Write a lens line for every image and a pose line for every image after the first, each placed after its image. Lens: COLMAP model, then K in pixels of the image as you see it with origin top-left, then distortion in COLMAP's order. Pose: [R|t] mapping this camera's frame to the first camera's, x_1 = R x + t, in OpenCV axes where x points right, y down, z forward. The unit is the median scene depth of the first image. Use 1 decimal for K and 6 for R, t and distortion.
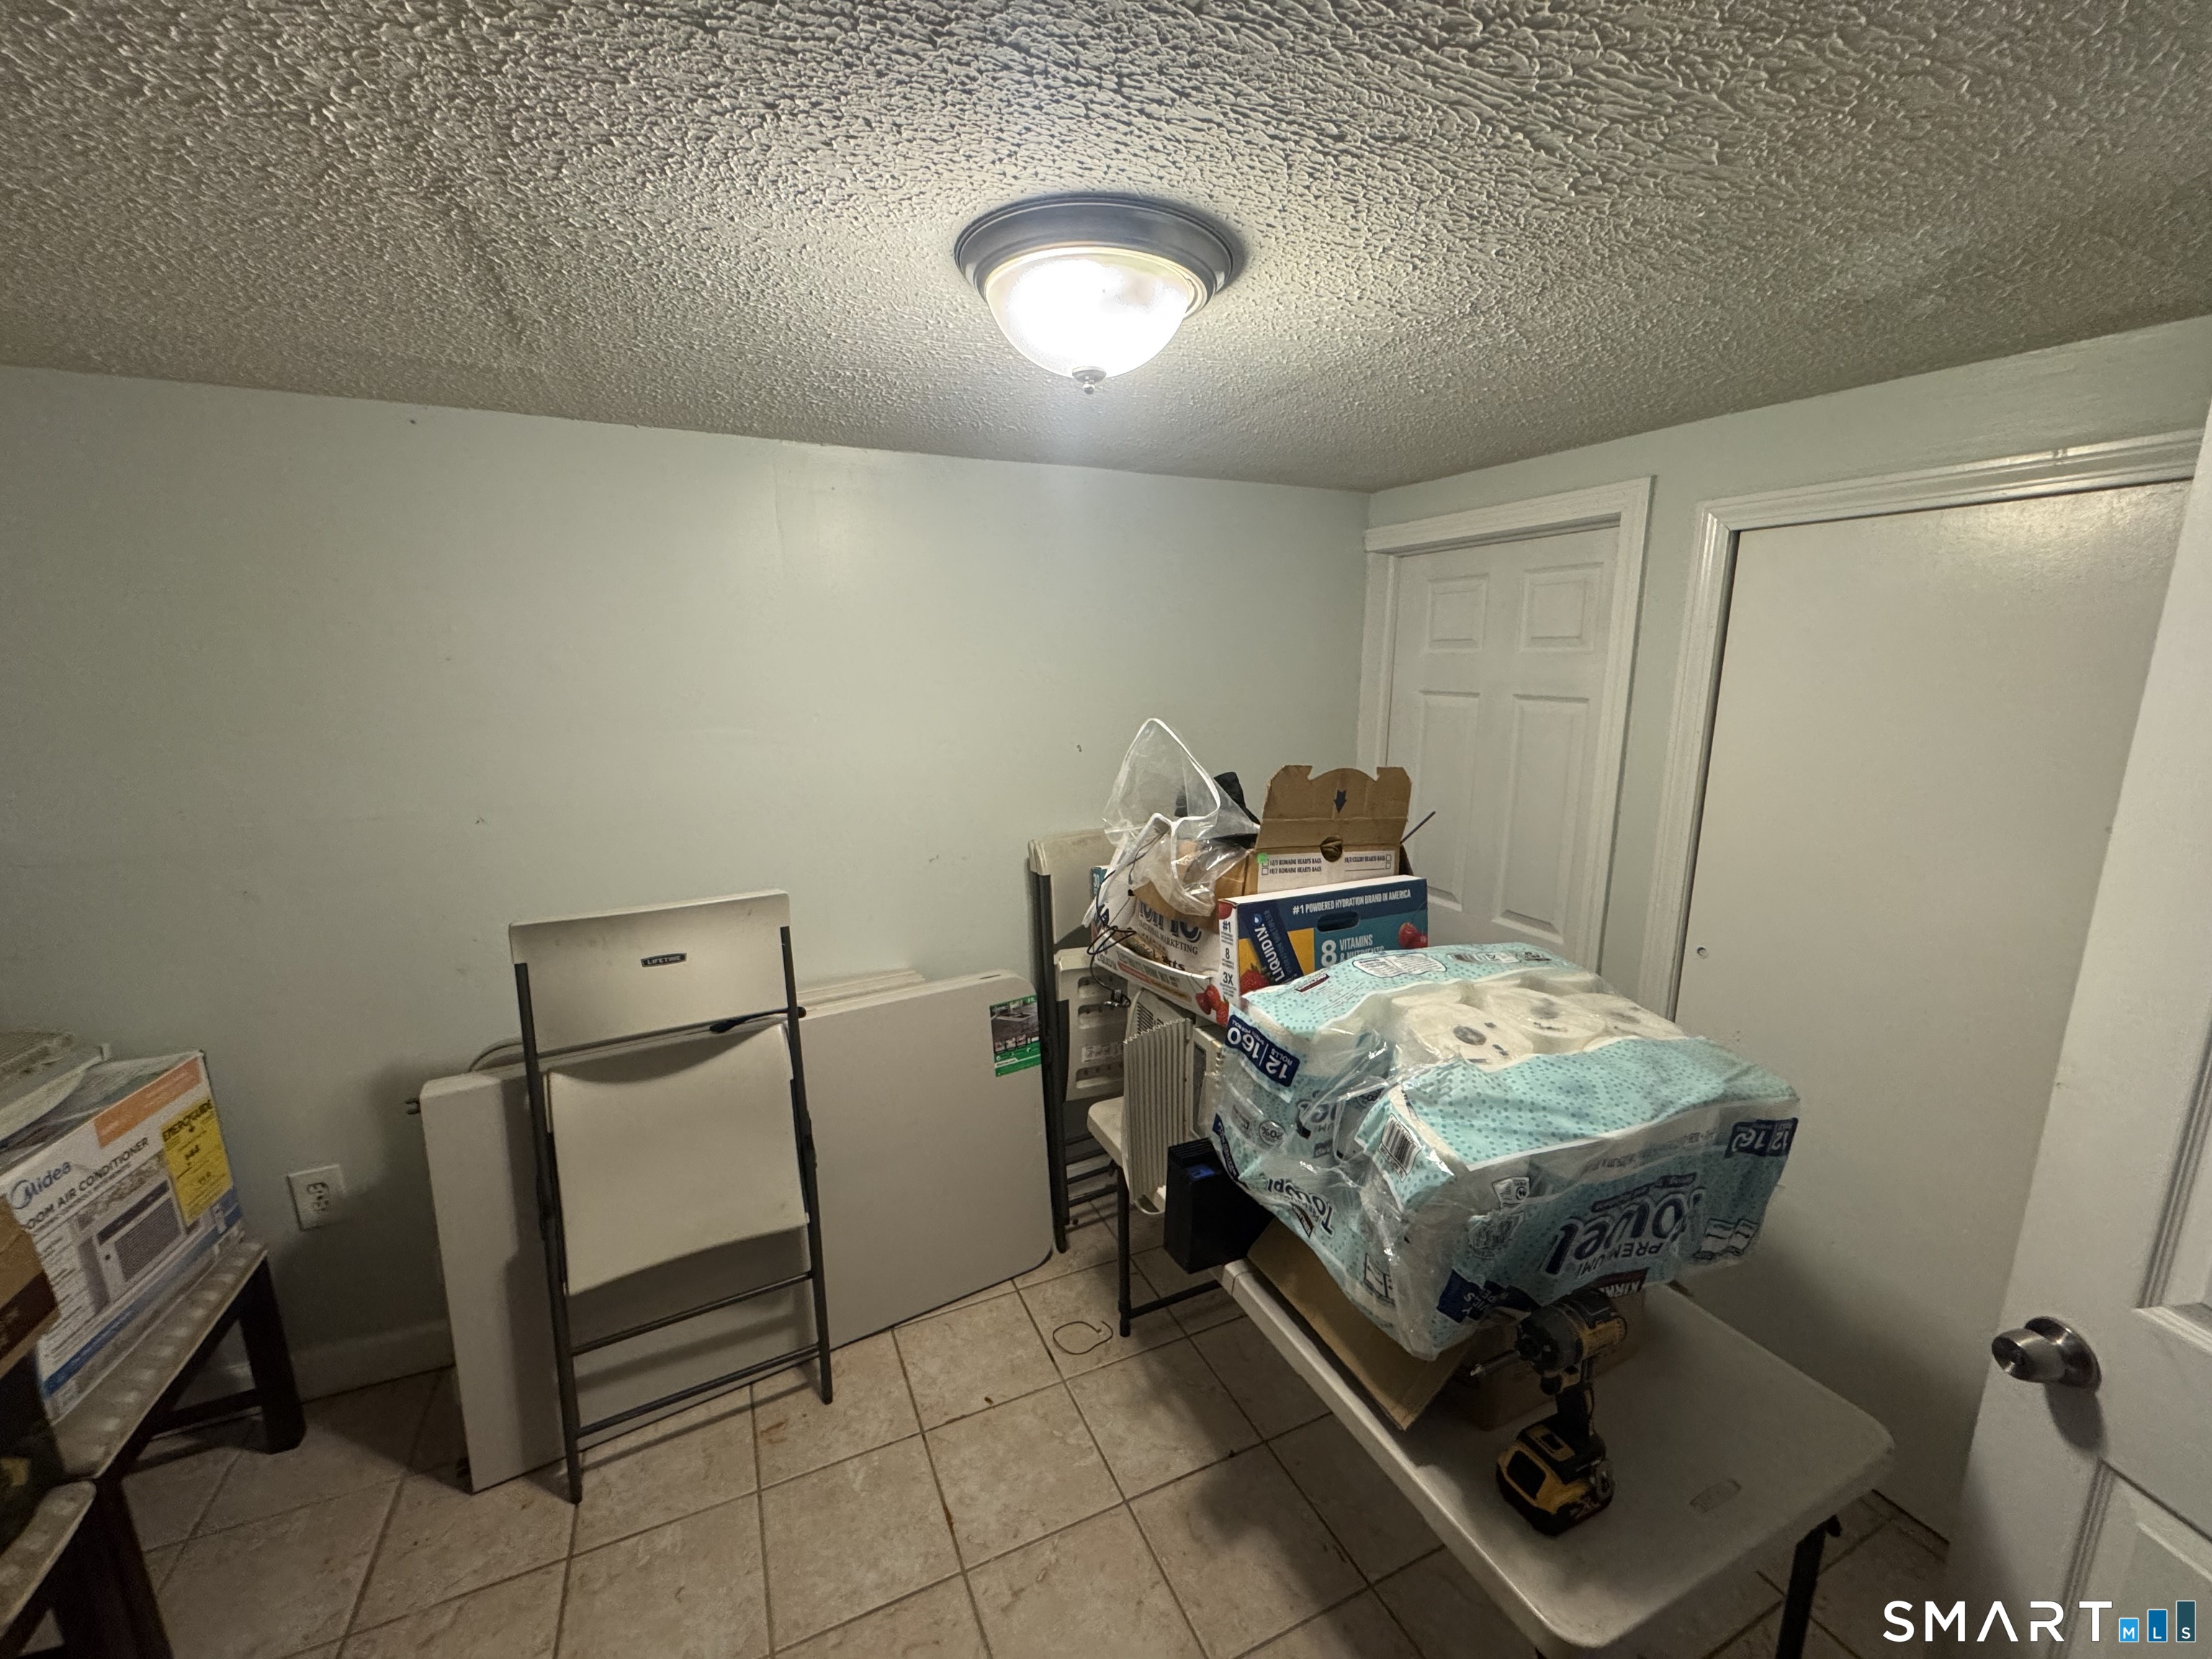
lens RADIAL K [[881.2, 0, 1108.0], [0, 881.2, 831.5], [0, 0, 1]] dist [-0.005534, 0.000328]
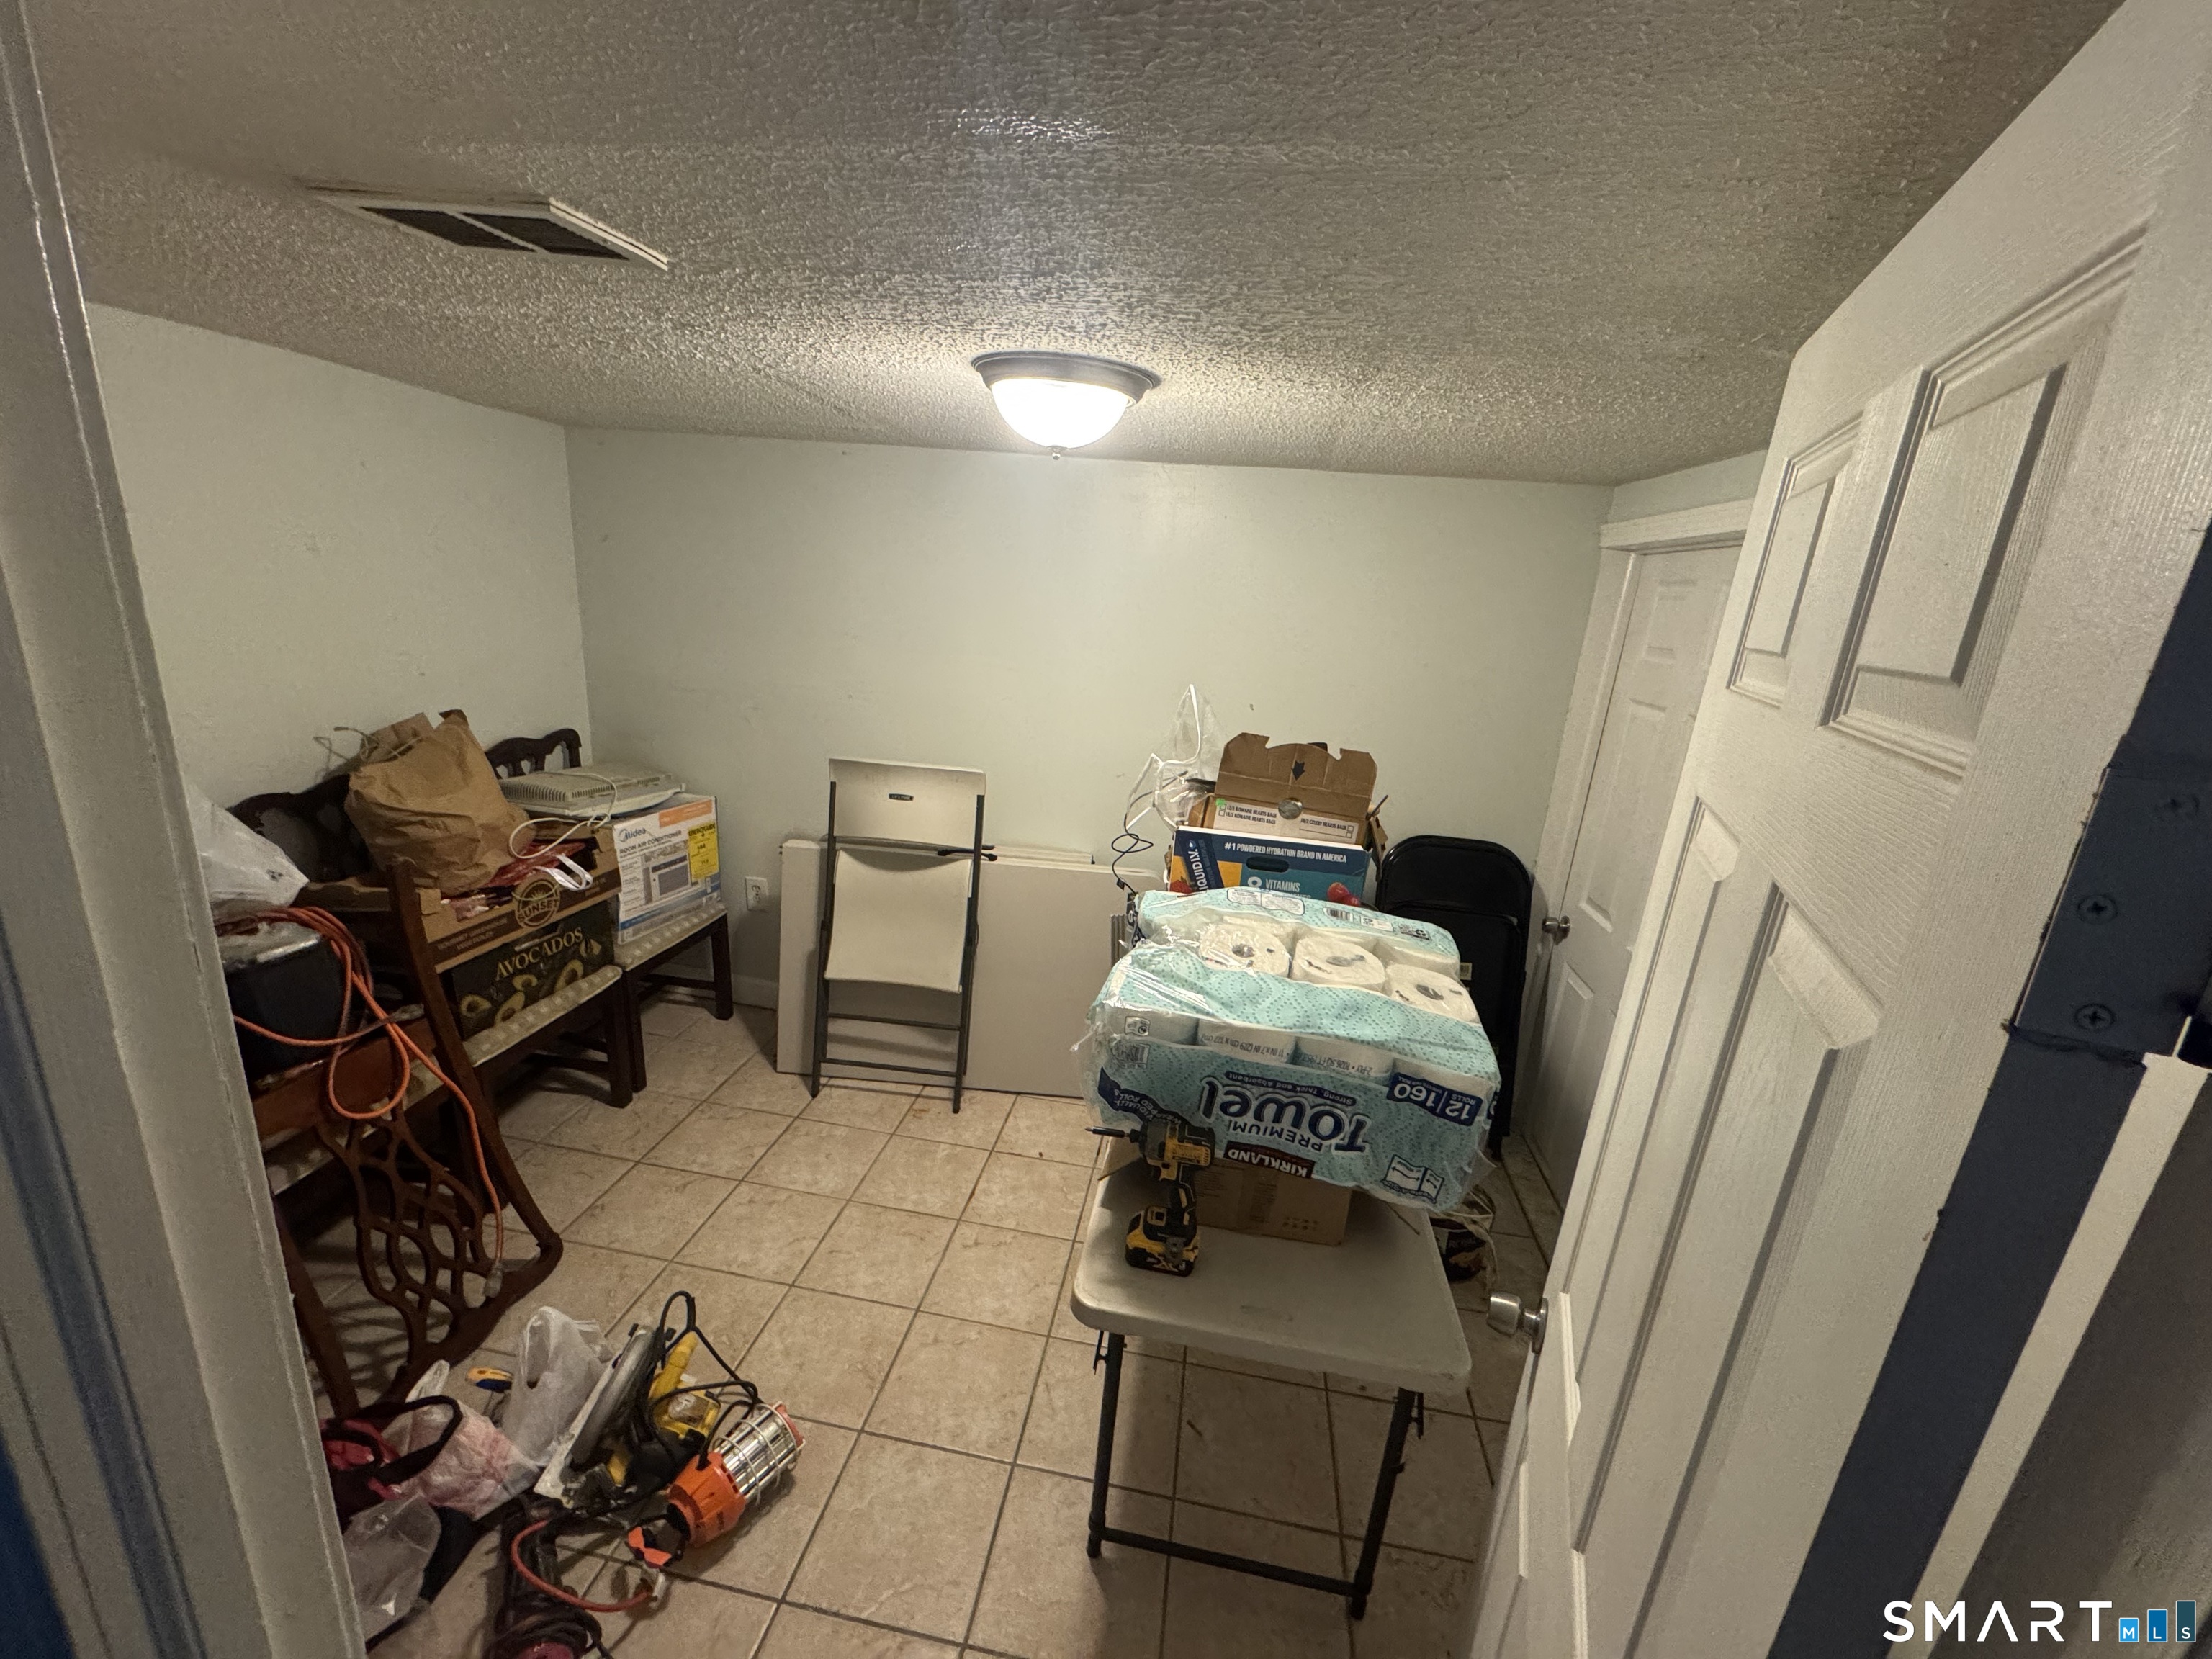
lens RADIAL K [[881.2, 0, 1104.4], [0, 881.2, 831.2], [0, 0, 1]] dist [-0.005534, 0.000328]
pose [[0.829385, 0.210767, -0.517395, 0.692355], [-0.179961, 0.977534, 0.109733, -0.038208], [0.528899, 0.002100, 0.848682, -0.175118]]
